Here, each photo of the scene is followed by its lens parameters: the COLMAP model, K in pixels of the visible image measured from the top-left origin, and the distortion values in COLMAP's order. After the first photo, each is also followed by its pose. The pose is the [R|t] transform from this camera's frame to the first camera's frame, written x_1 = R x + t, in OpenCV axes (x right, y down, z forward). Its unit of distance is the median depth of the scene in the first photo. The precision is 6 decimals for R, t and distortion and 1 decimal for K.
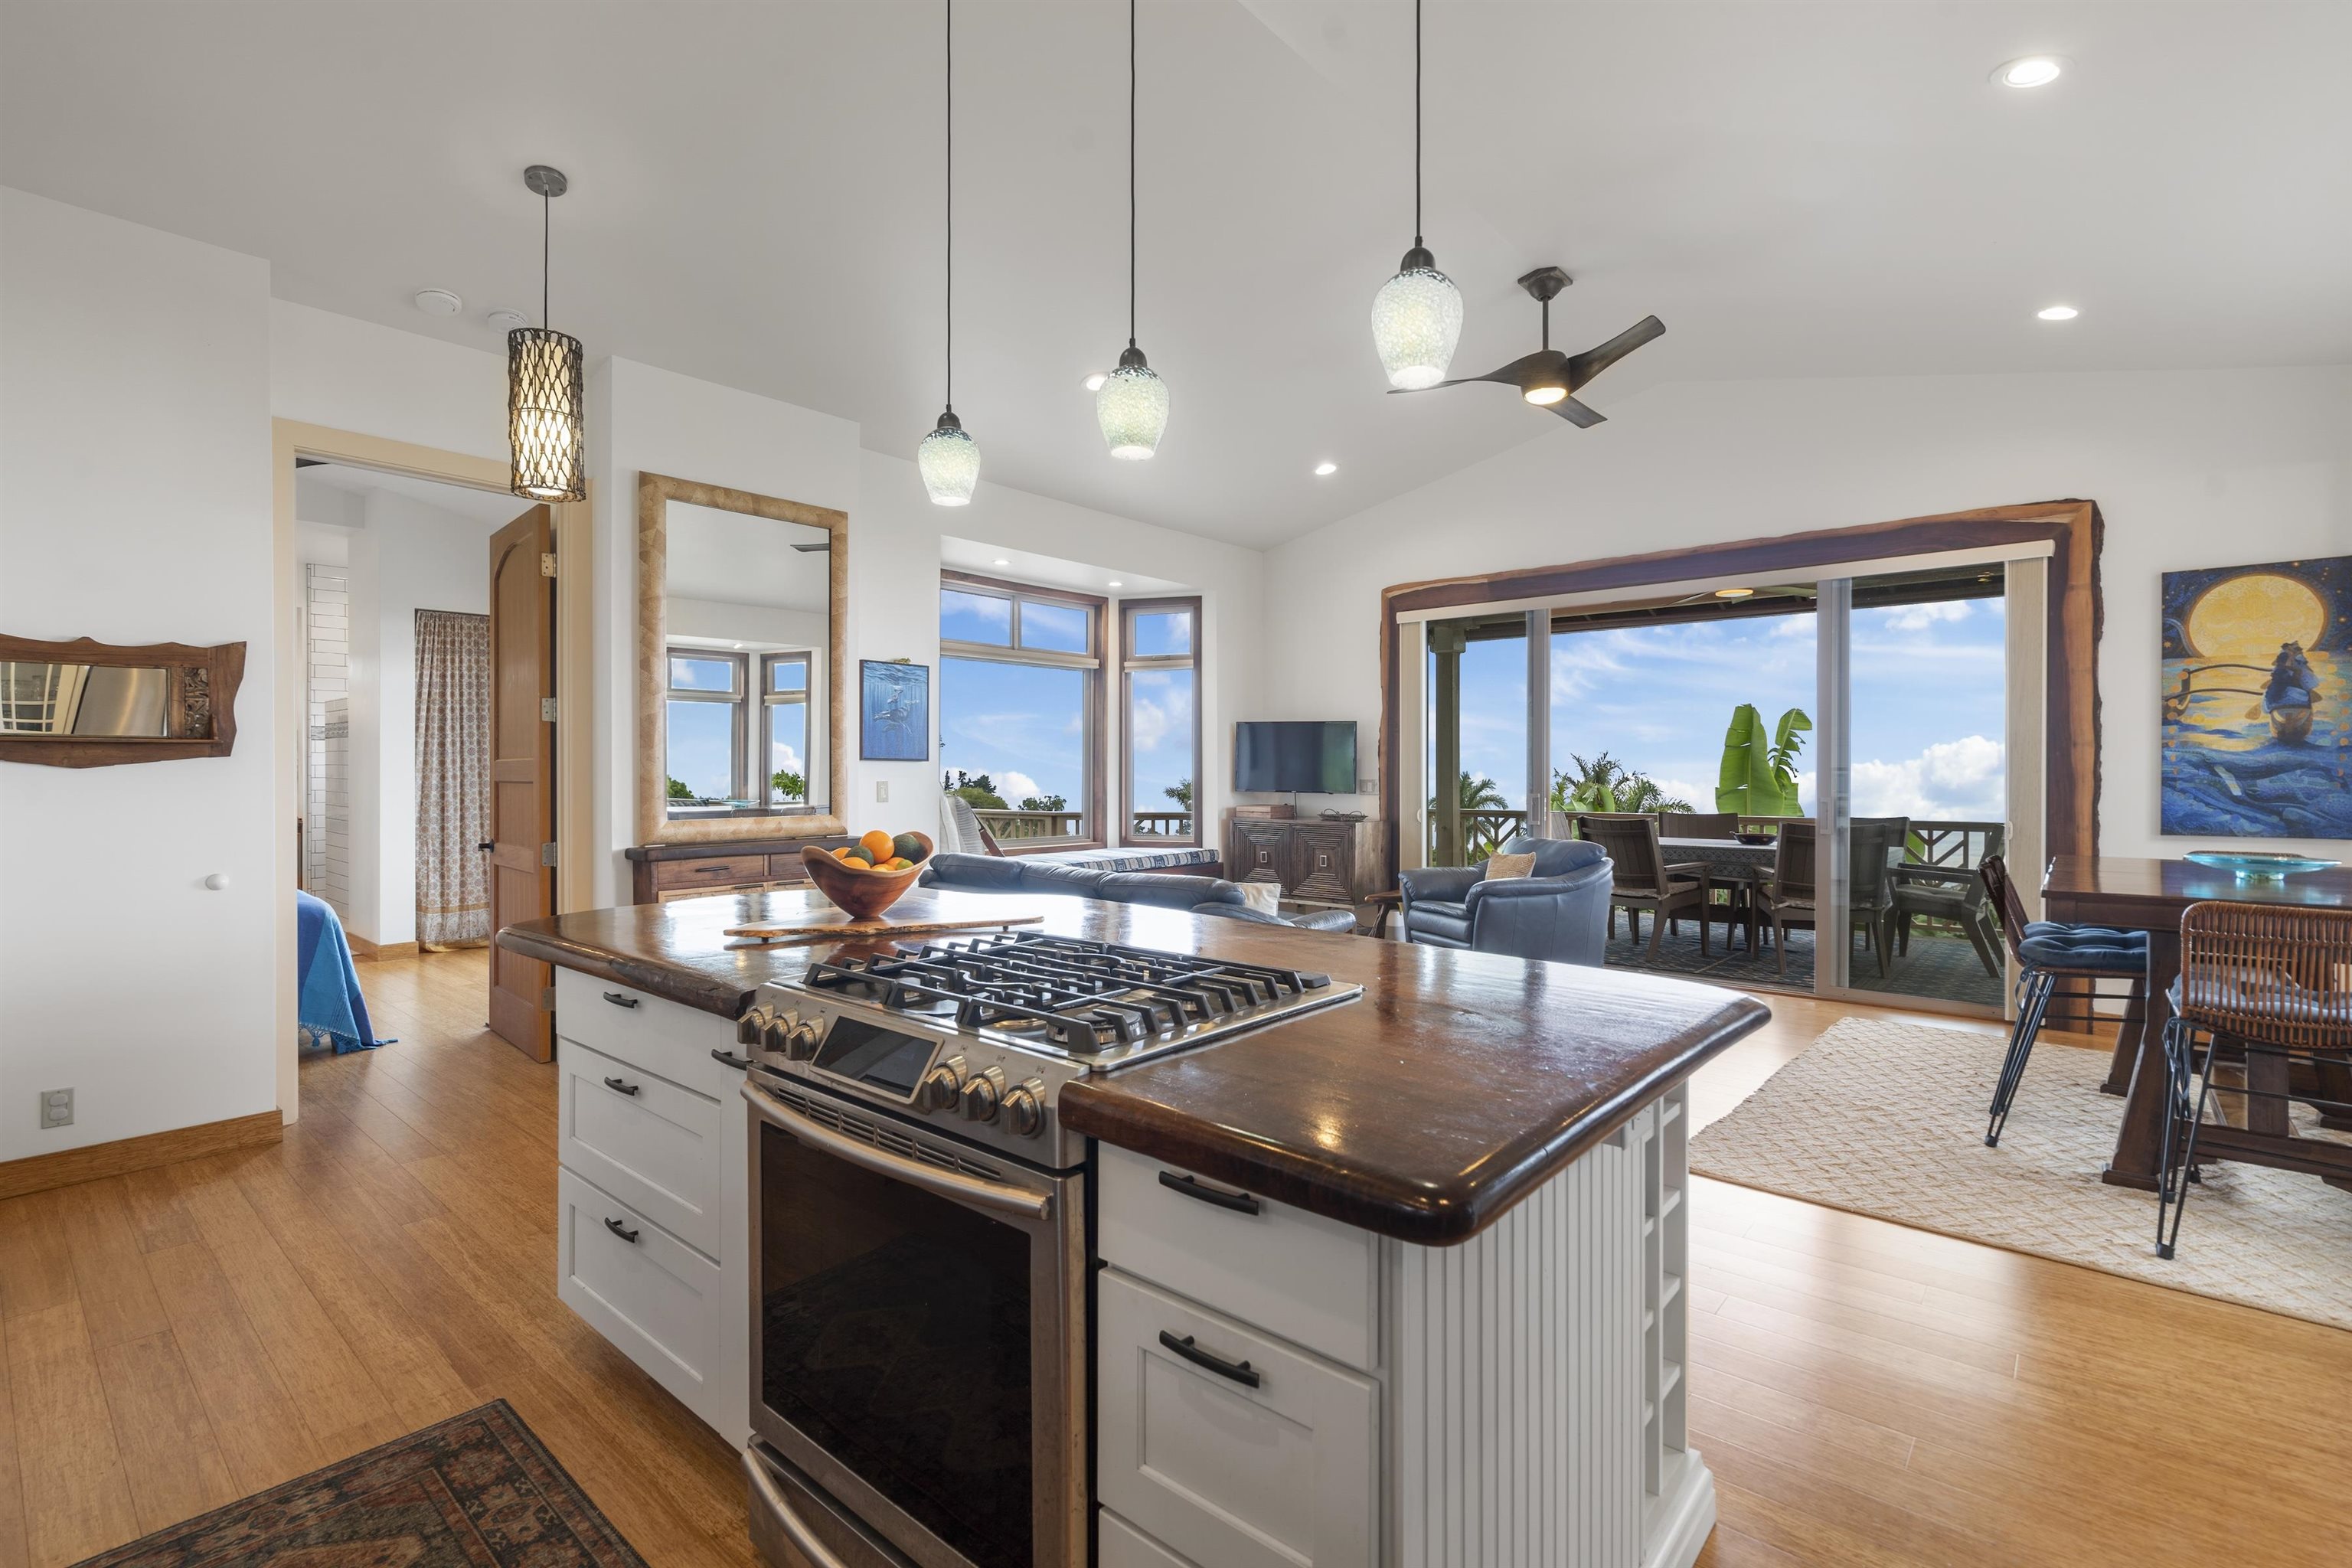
lens RADIAL K [[1077.0, 0, 1179.5], [0, 1077.0, 773.0], [0, 0, 1]] dist [-0.001320, 0.000897]
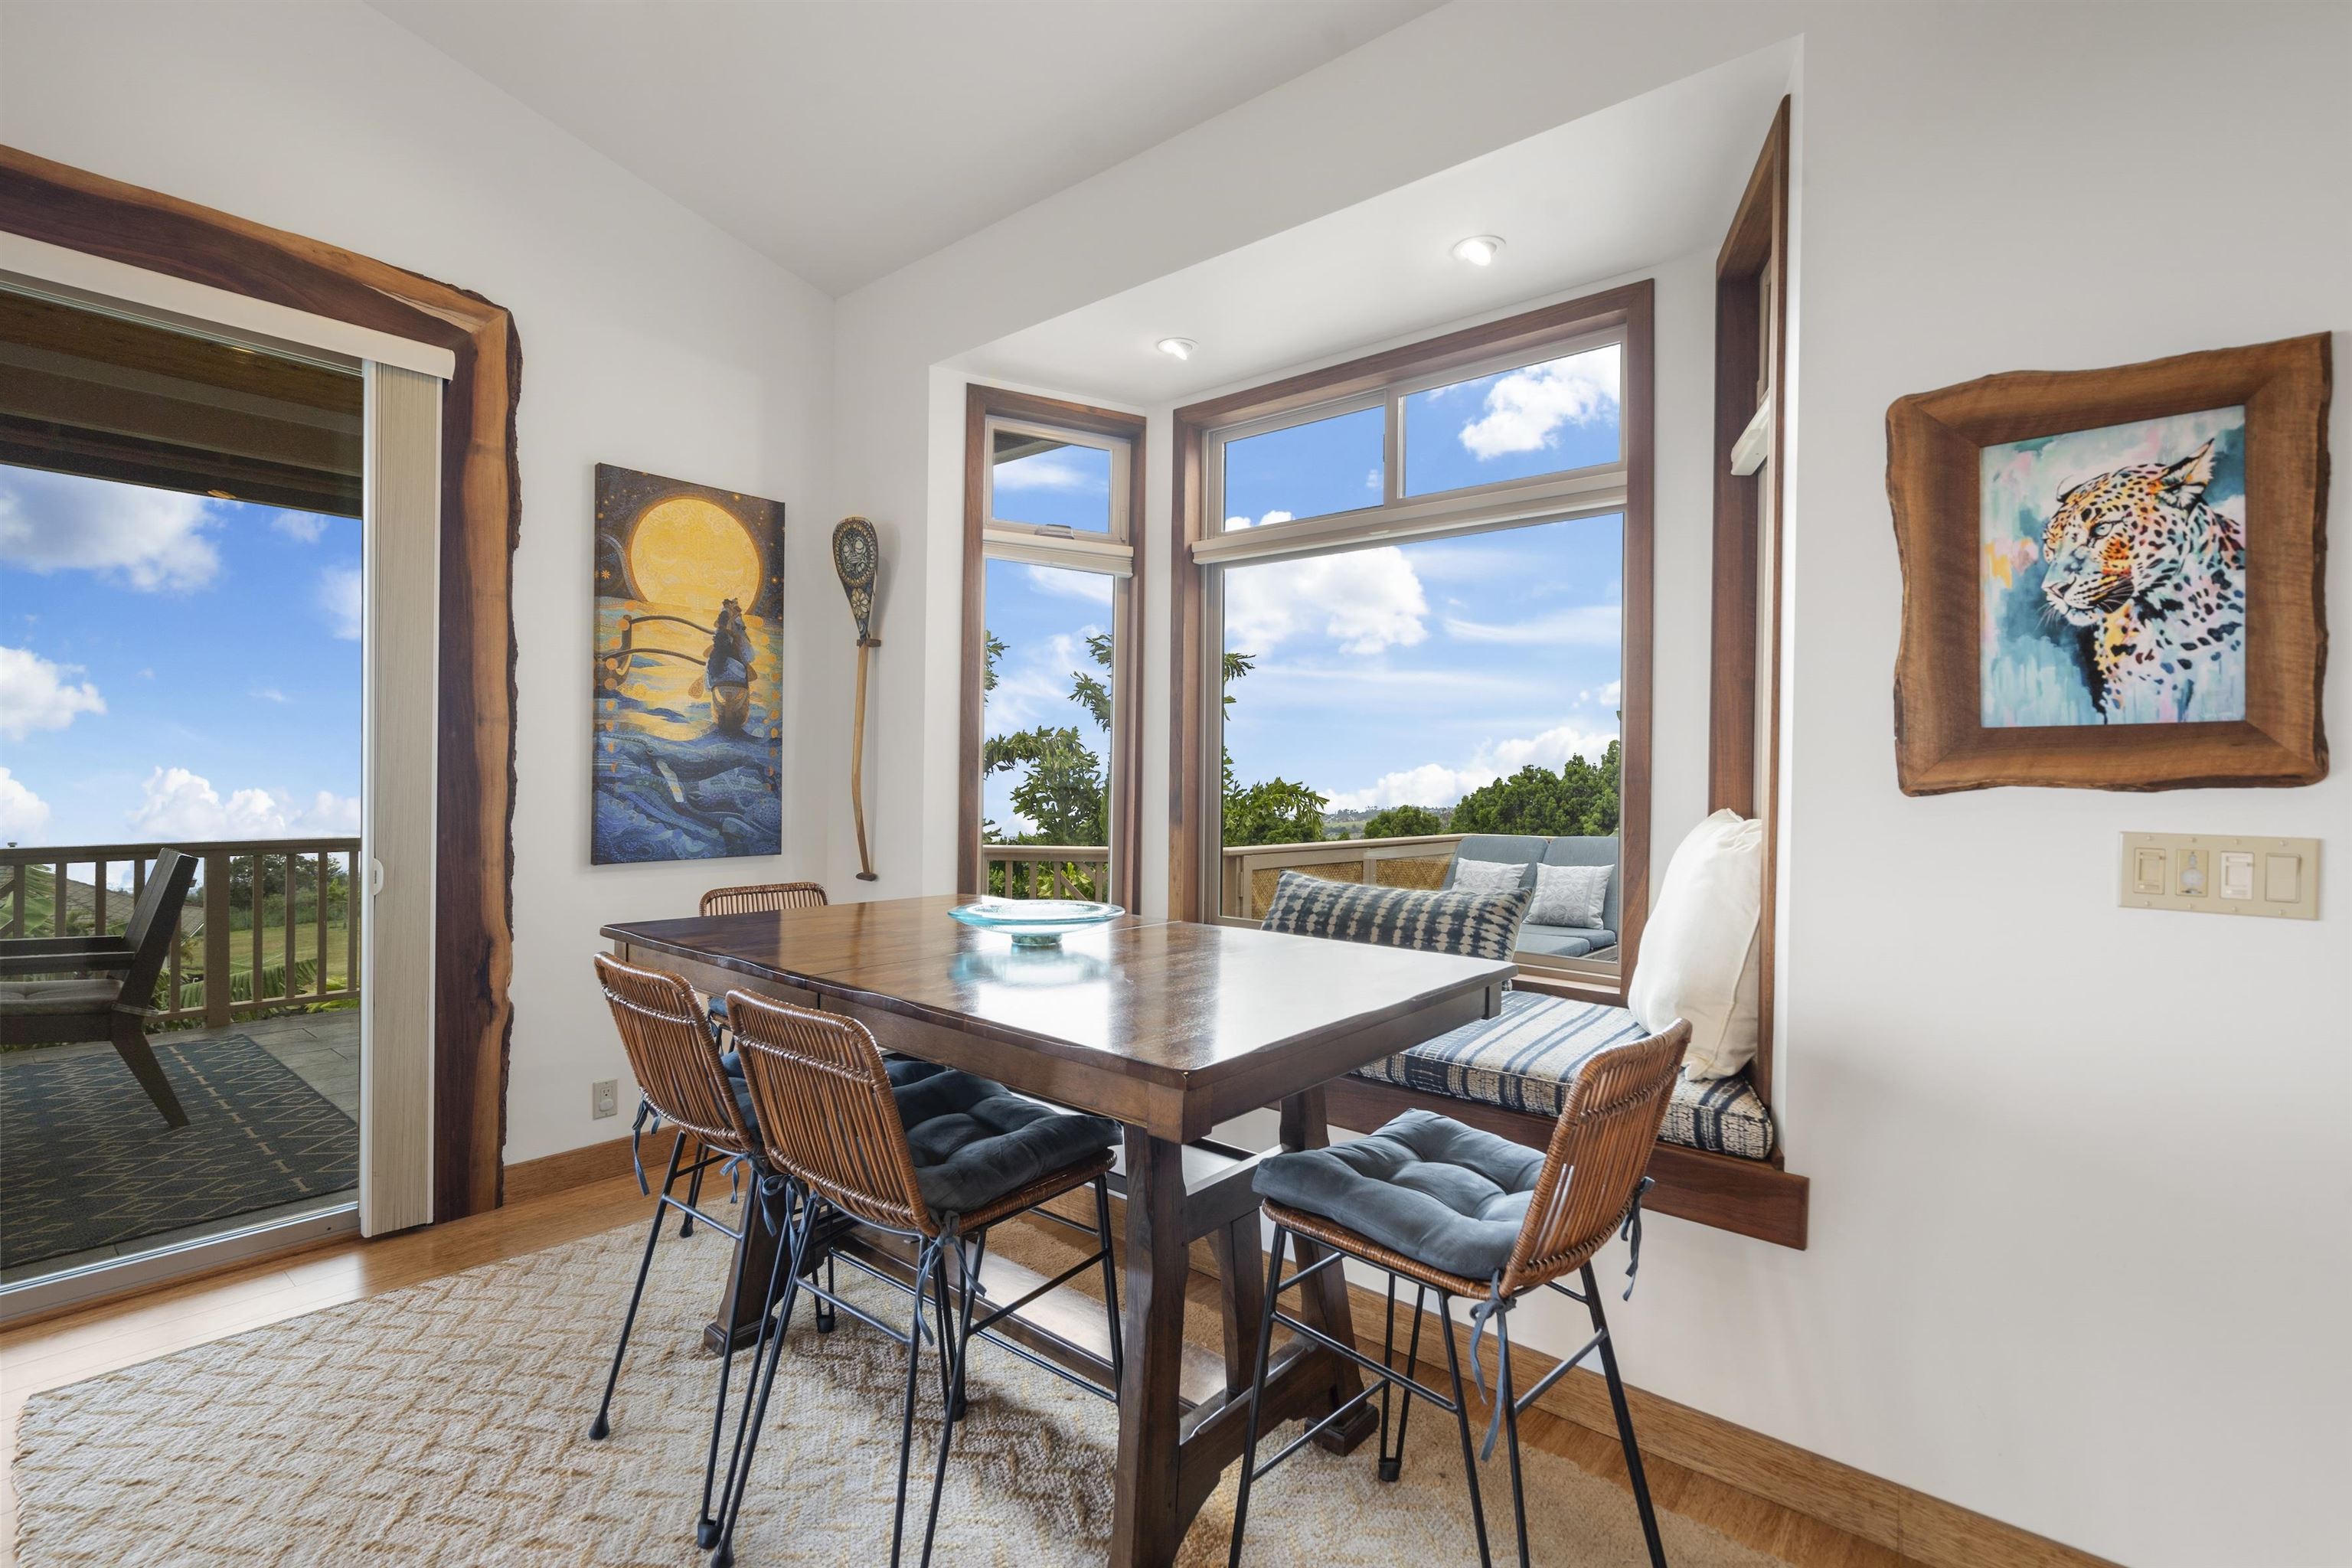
lens RADIAL K [[1077.0, 0, 1162.0], [0, 1077.0, 780.8], [0, 0, 1]] dist [-0.001320, 0.000897]
pose [[-0.001030, -0.005857, 0.999982, 0.251760], [-0.010139, 0.999932, 0.005847, -0.000882], [-0.999948, -0.010133, -0.001089, 0.635382]]
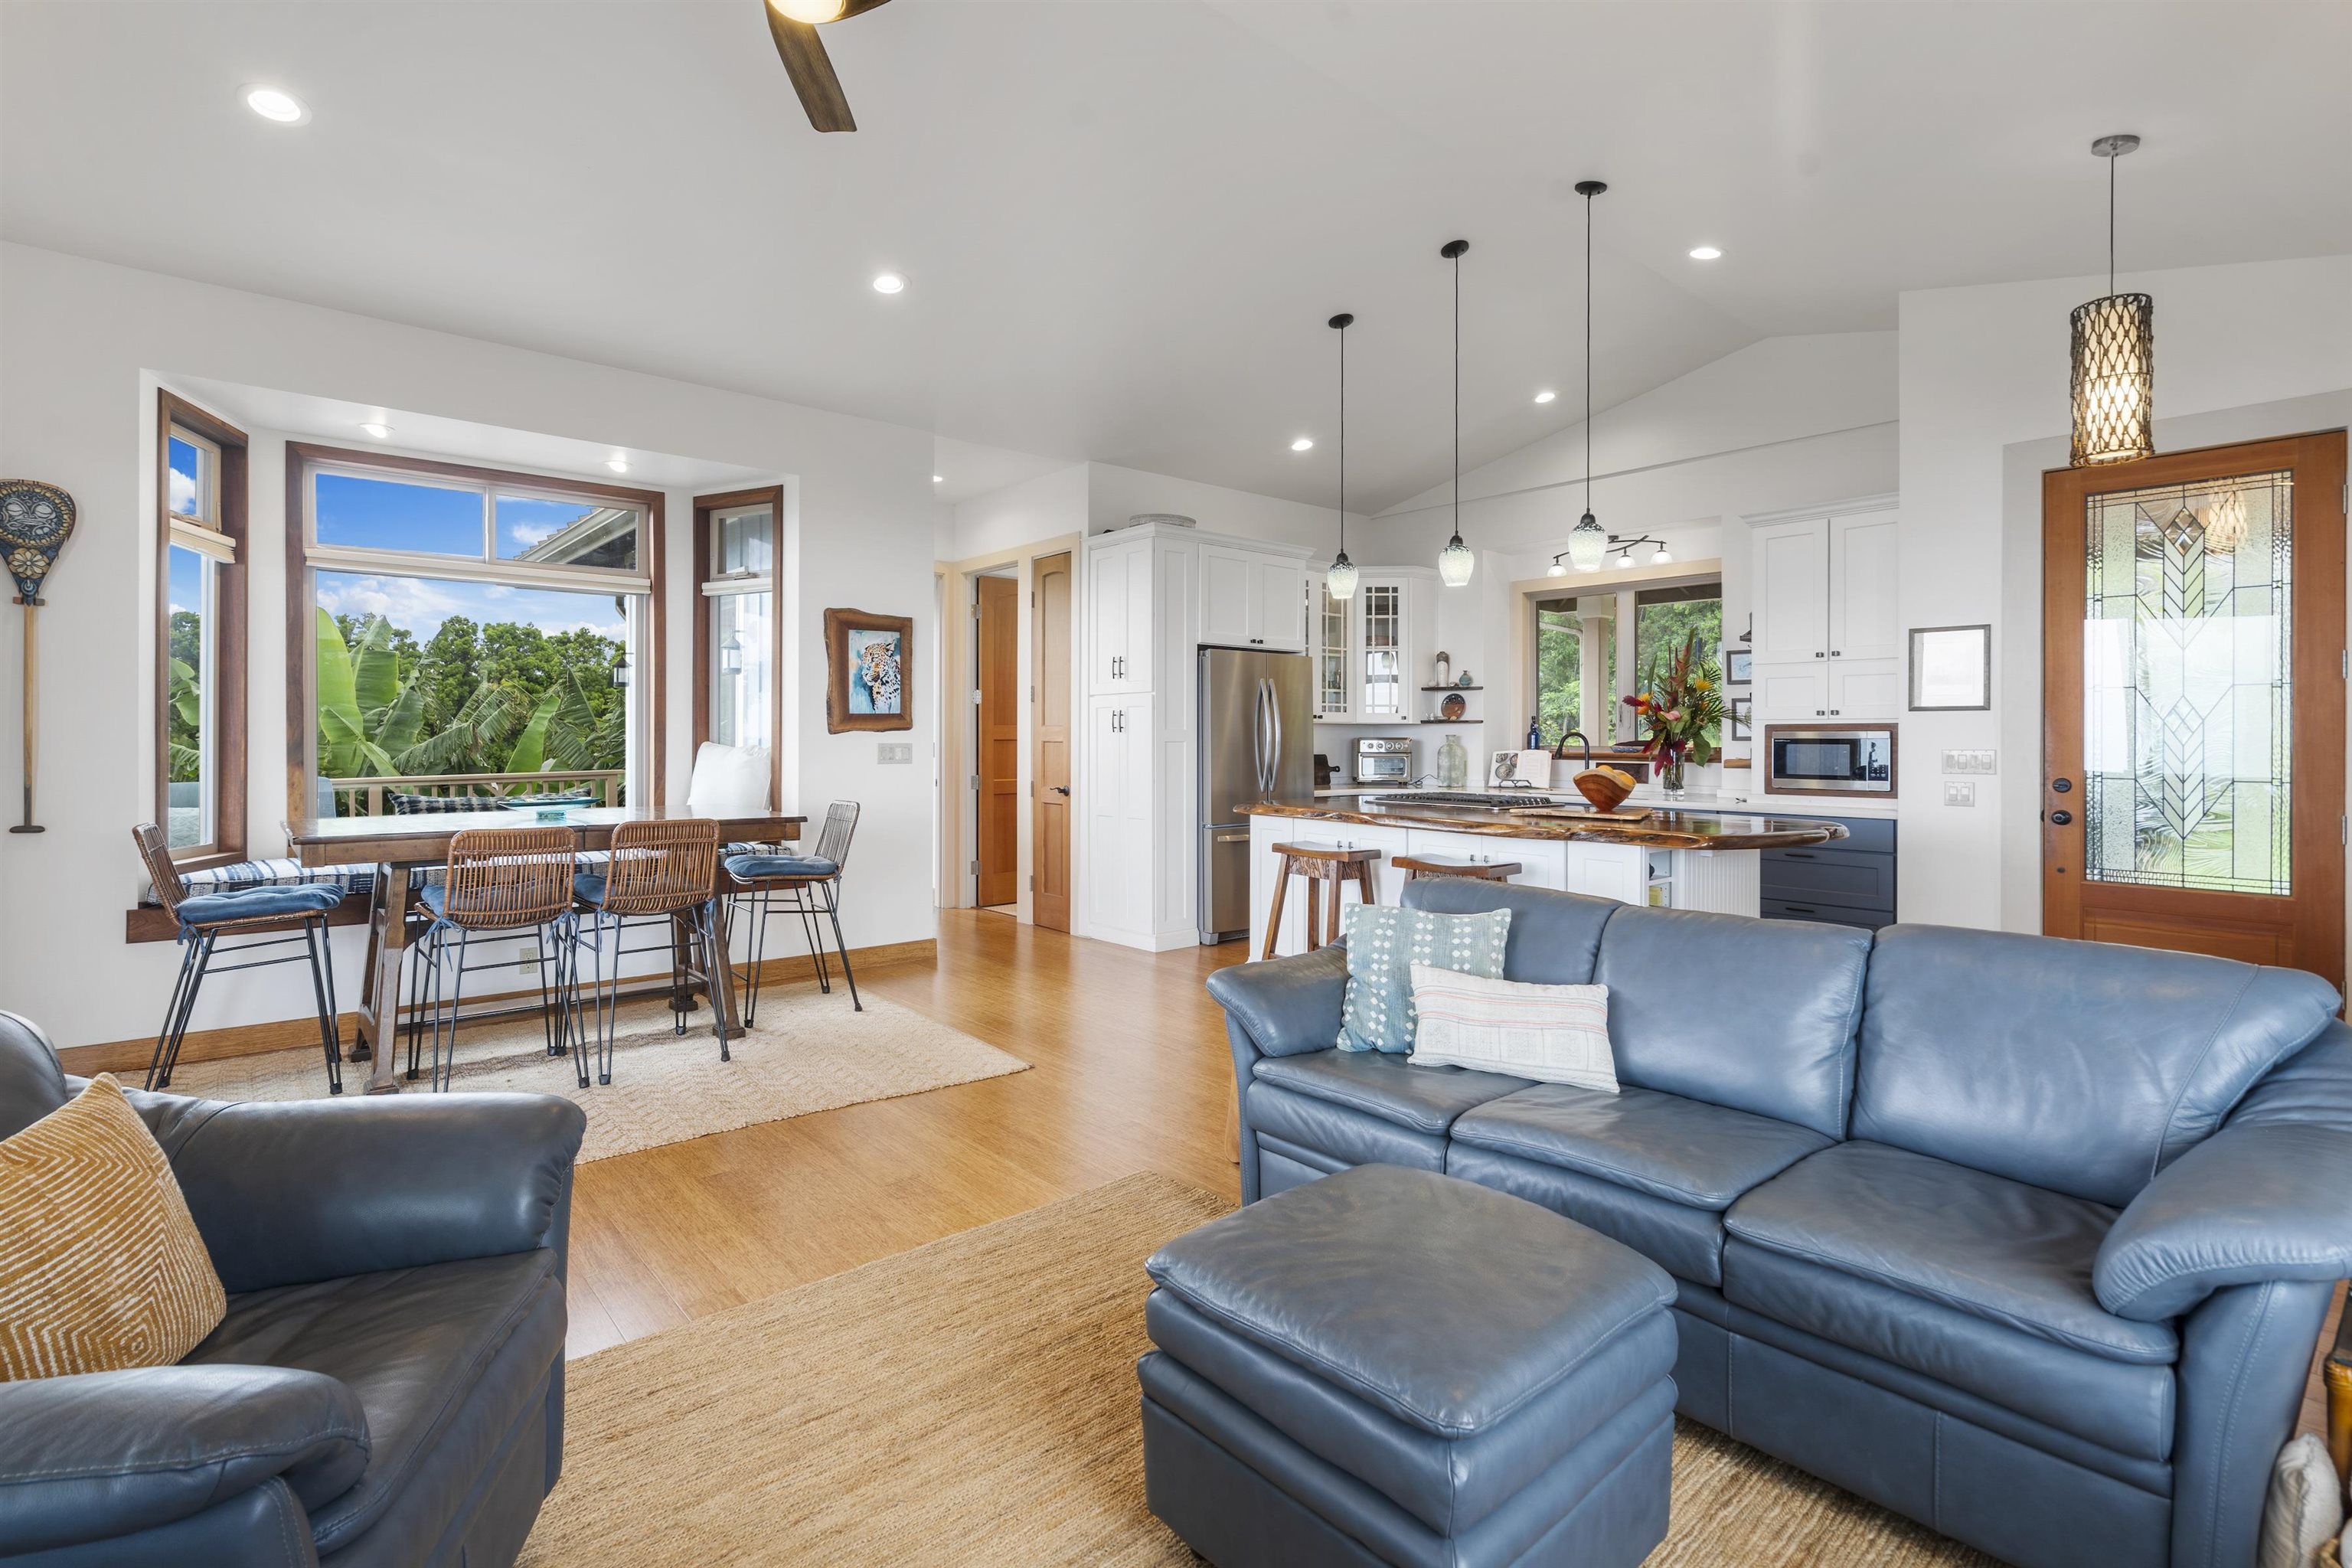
lens RADIAL K [[1077.0, 0, 1180.1], [0, 1077.0, 738.3], [0, 0, 1]] dist [-0.001320, 0.000897]
pose [[-0.989711, -0.005342, 0.142982, 0.088400], [-0.004437, 0.999968, 0.006649, -0.001116], [-0.143013, 0.005946, -0.989703, 1.429178]]
